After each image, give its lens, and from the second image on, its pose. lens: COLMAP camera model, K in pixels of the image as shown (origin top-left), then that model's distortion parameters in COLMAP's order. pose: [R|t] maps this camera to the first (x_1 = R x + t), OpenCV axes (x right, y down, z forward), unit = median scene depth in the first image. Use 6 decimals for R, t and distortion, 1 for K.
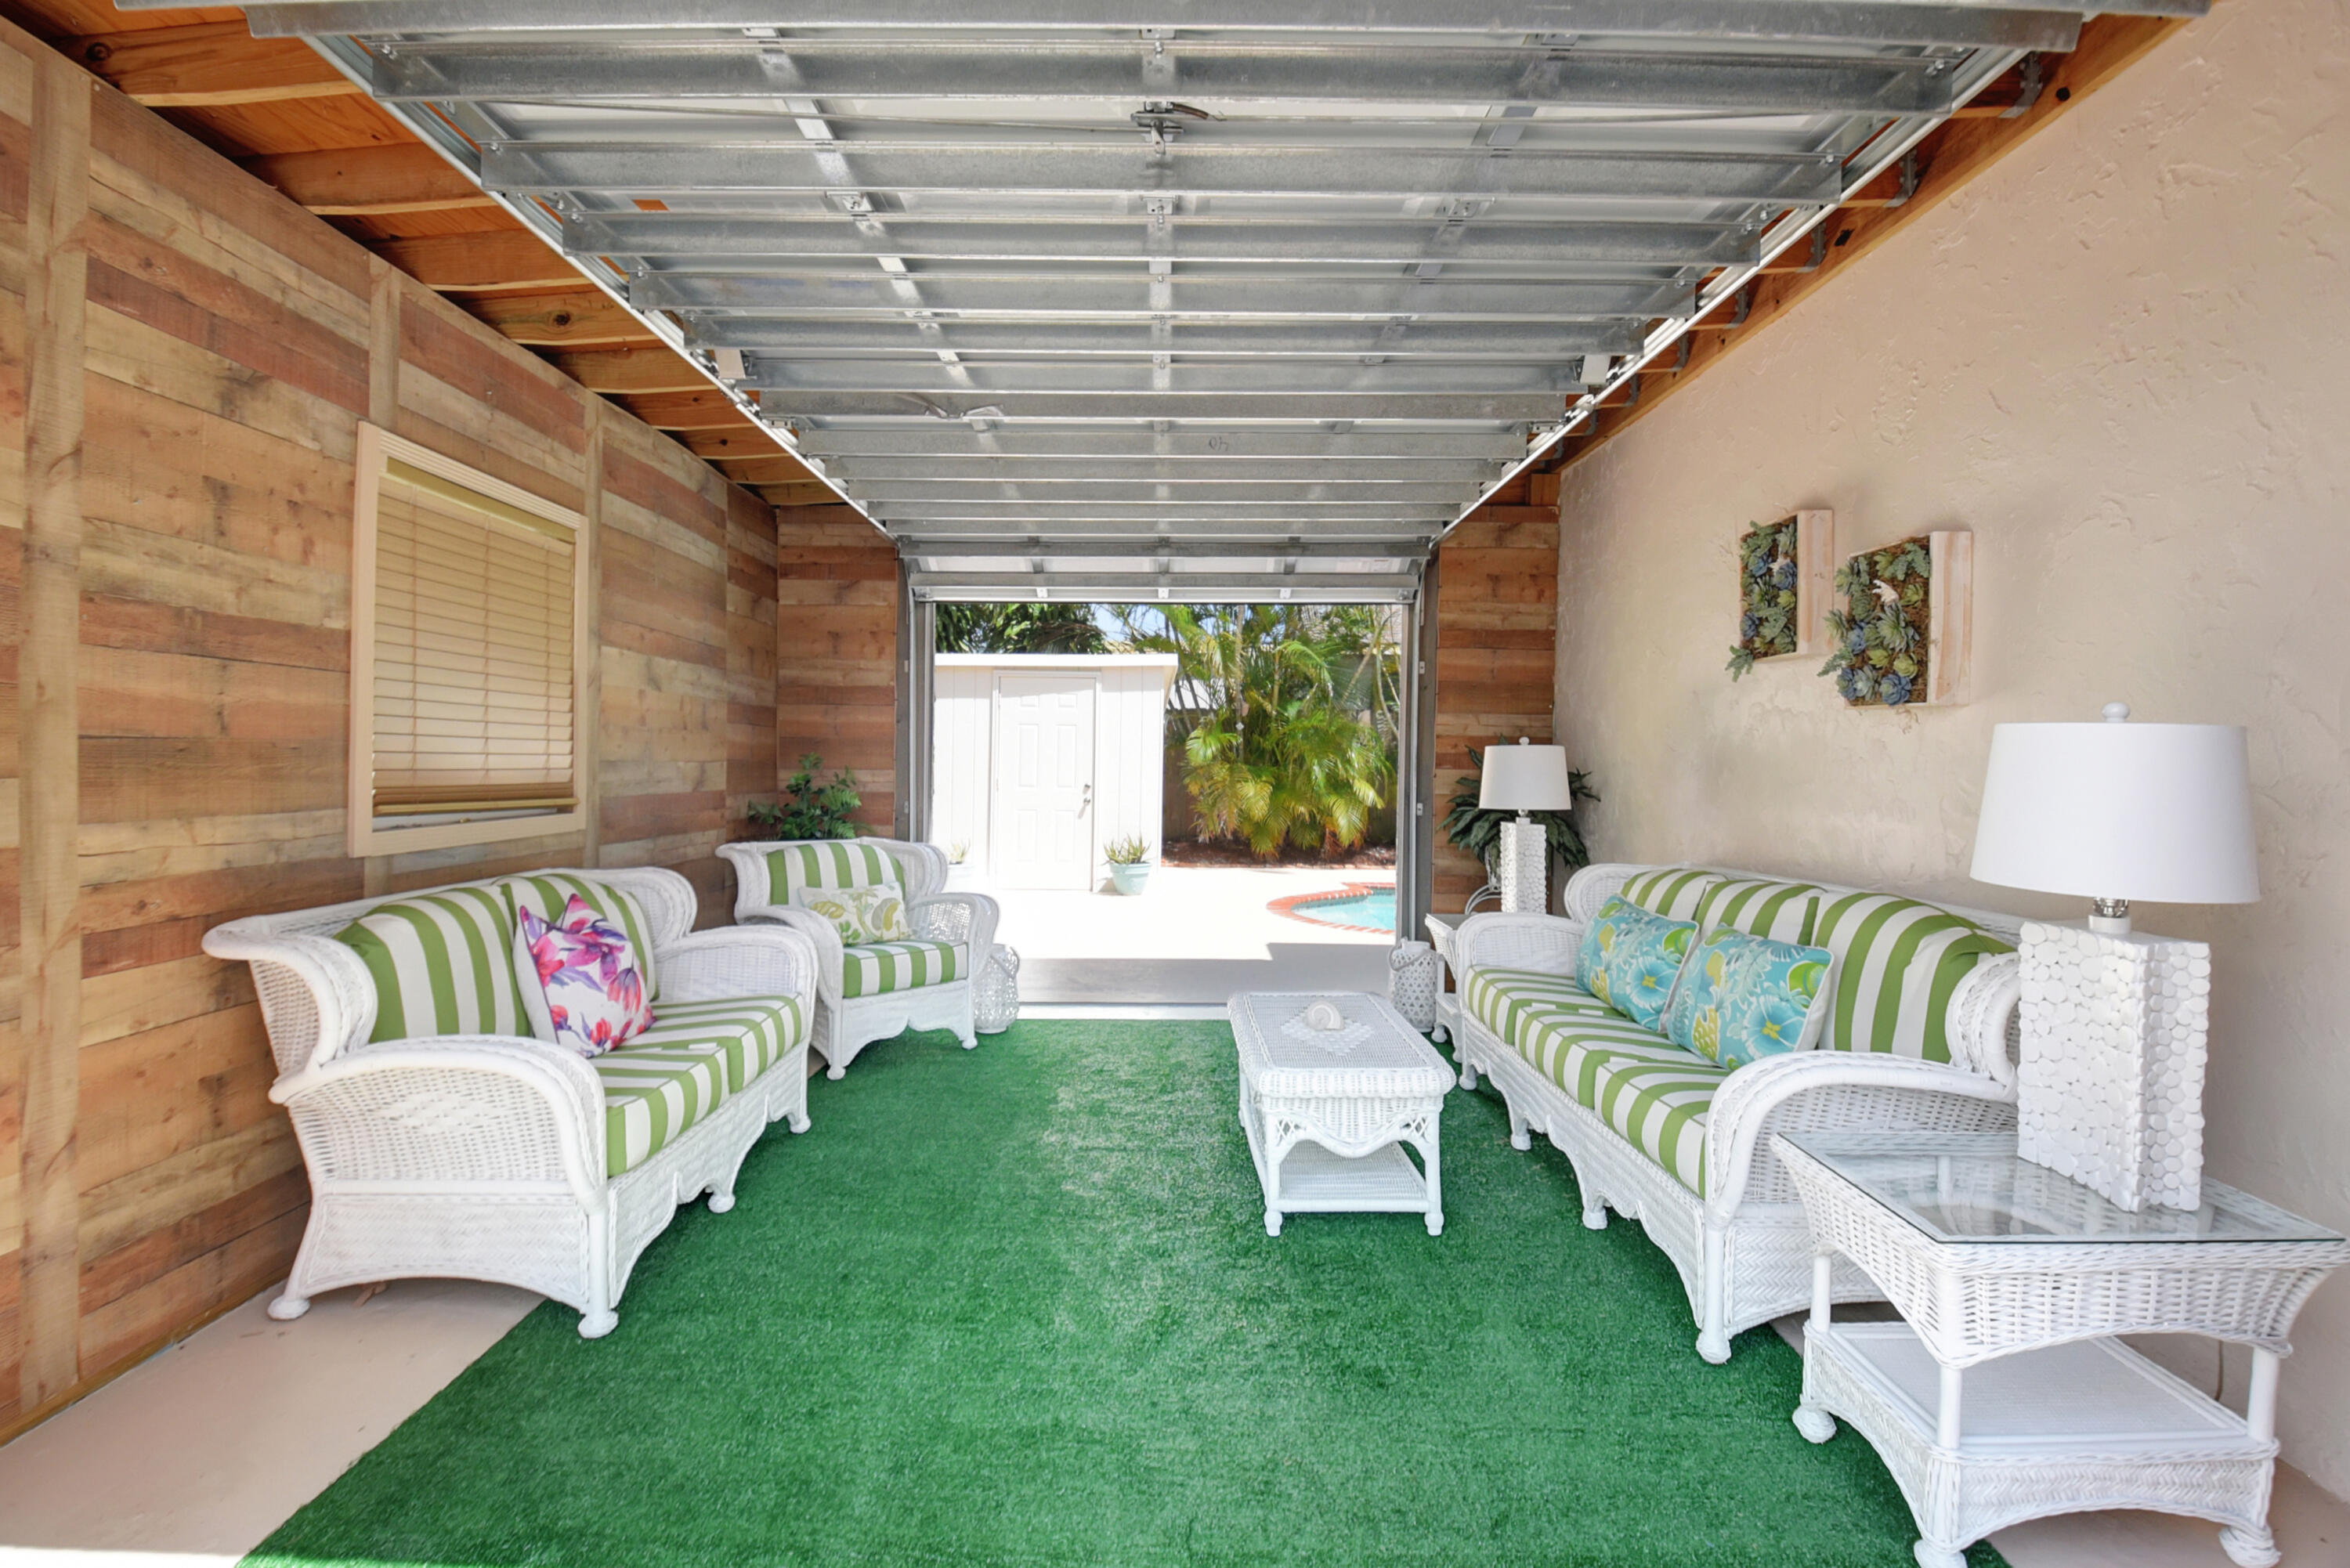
lens RADIAL K [[1056.7, 0, 1171.5], [0, 1056.7, 778.6], [0, 0, 1]] dist [0.000538, 0.000095]
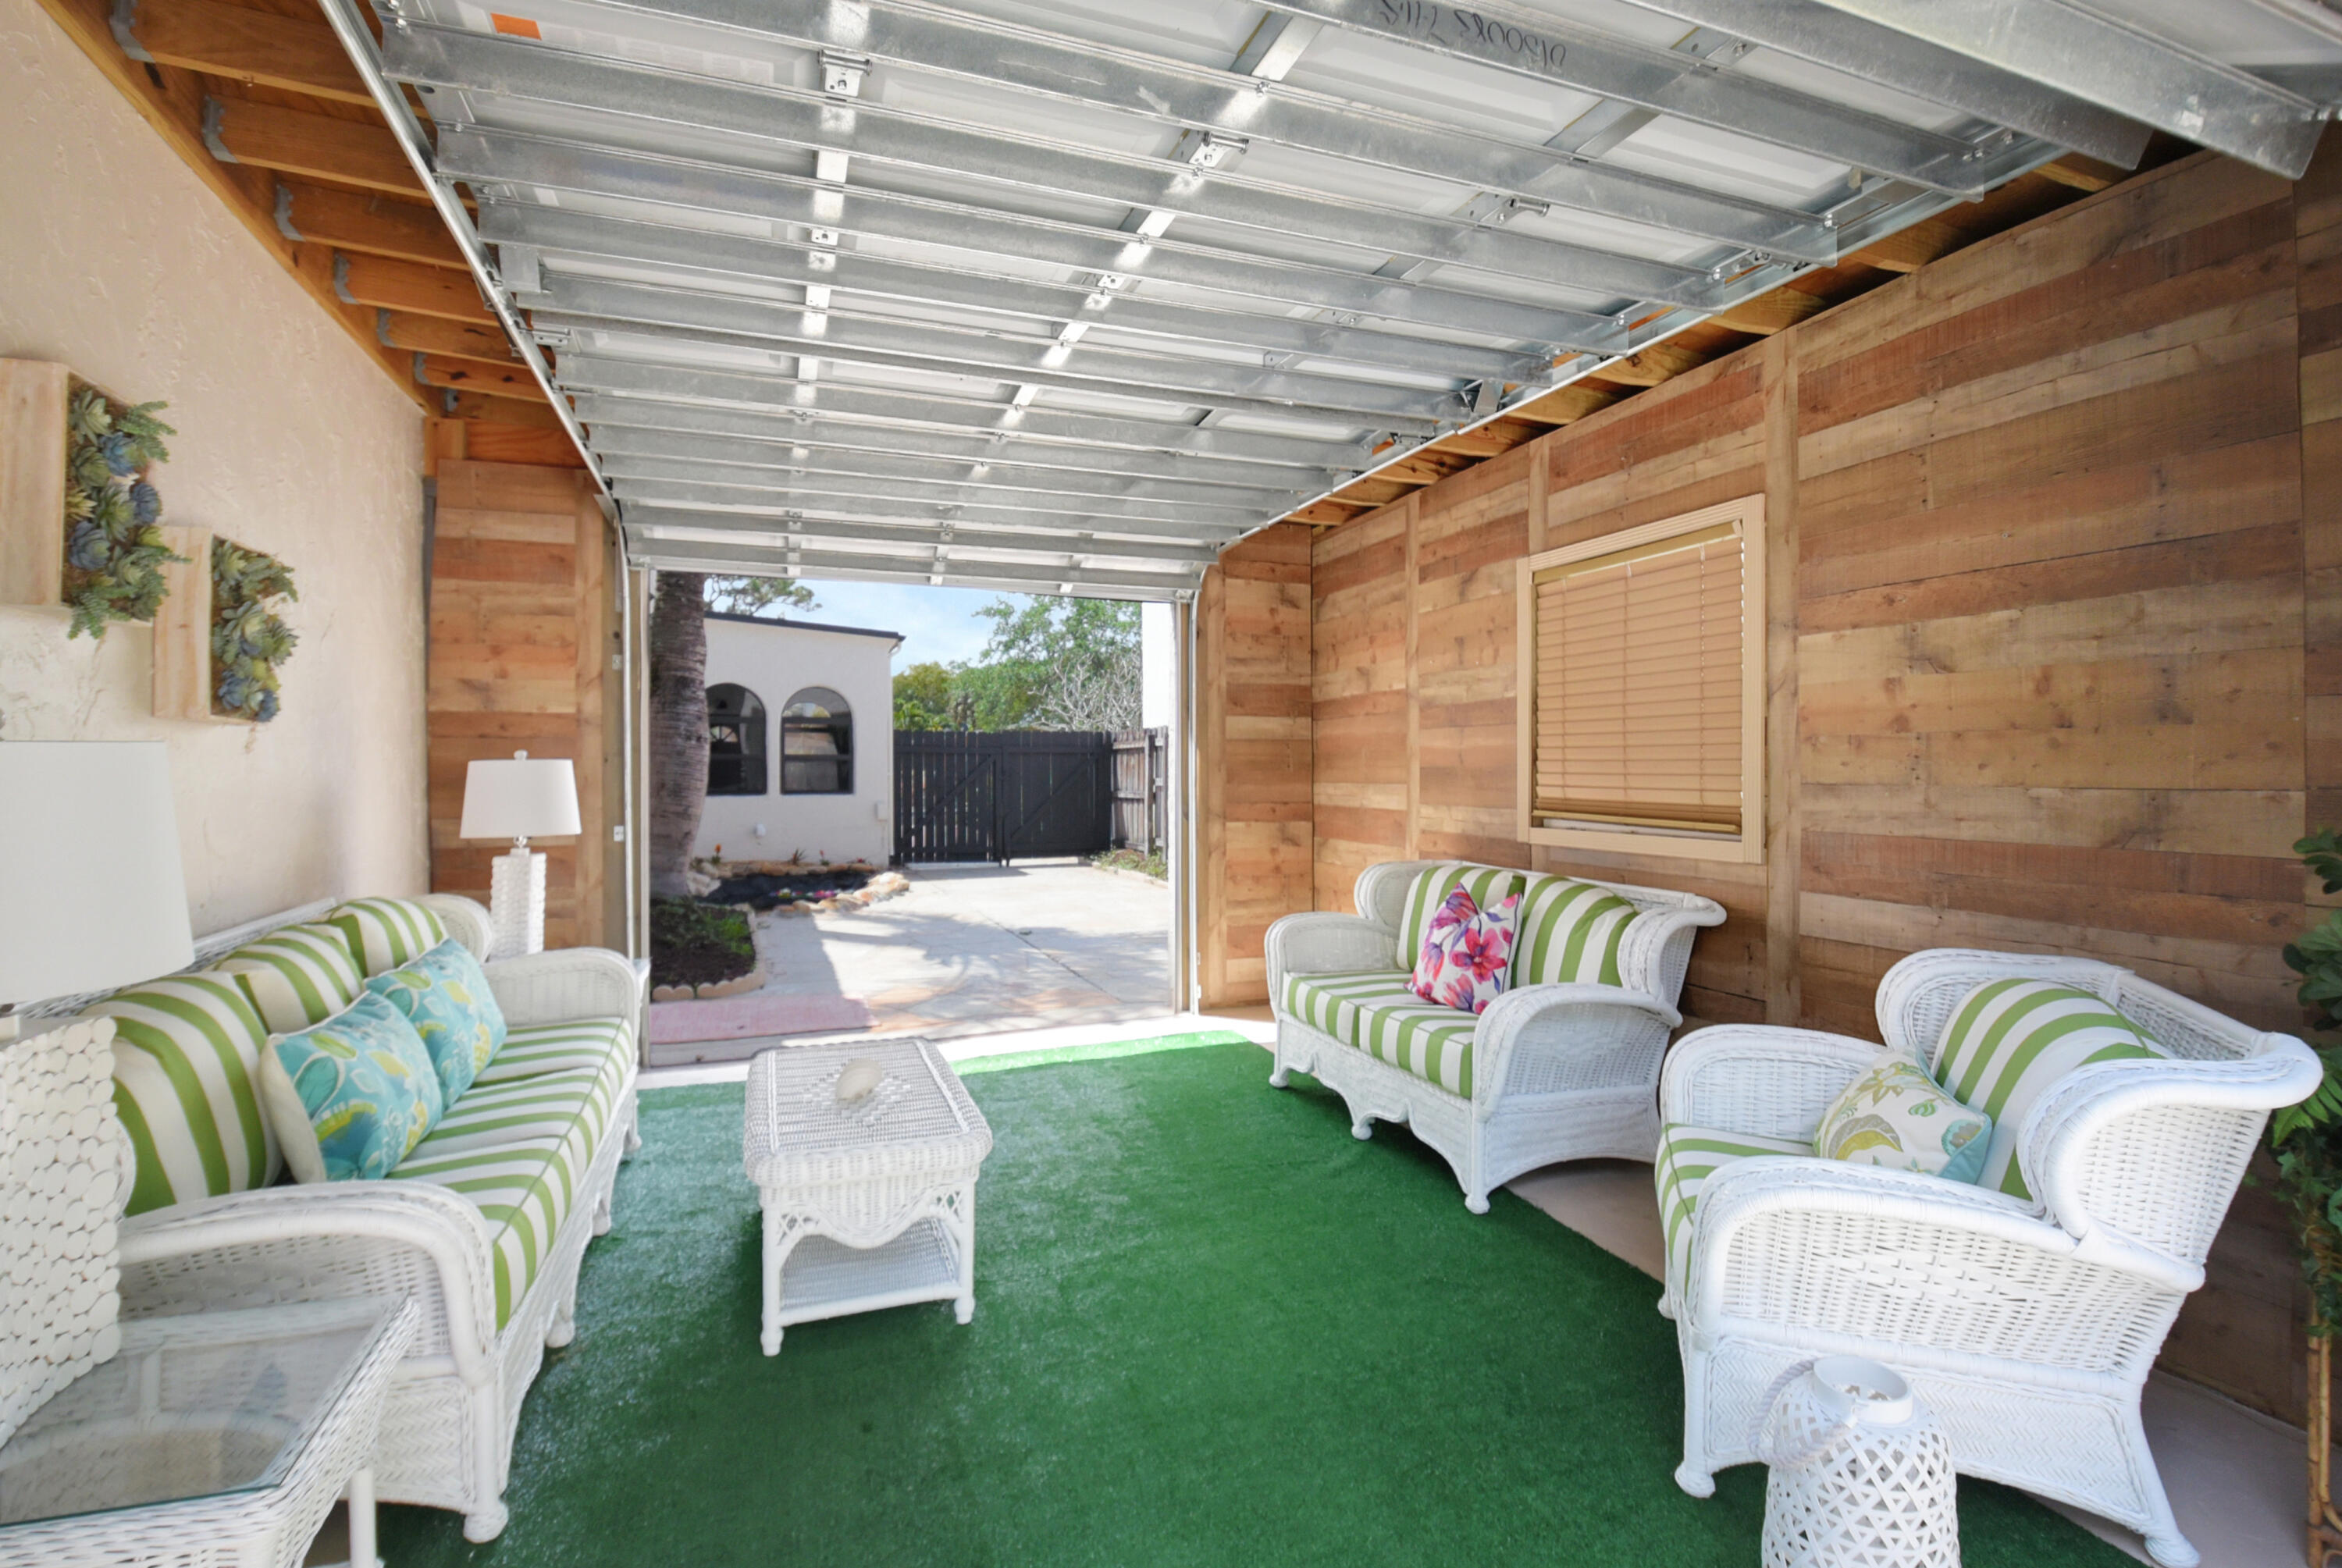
lens RADIAL K [[1054.4, 0, 1169.7], [0, 1054.4, 775.2], [0, 0, 1]] dist [-0.000208, -0.000010]
pose [[-0.938118, -0.000872, -0.346315, 0.265823], [-0.009575, 0.999680, 0.023420, -0.058747], [0.346184, 0.025287, -0.937826, 2.453960]]
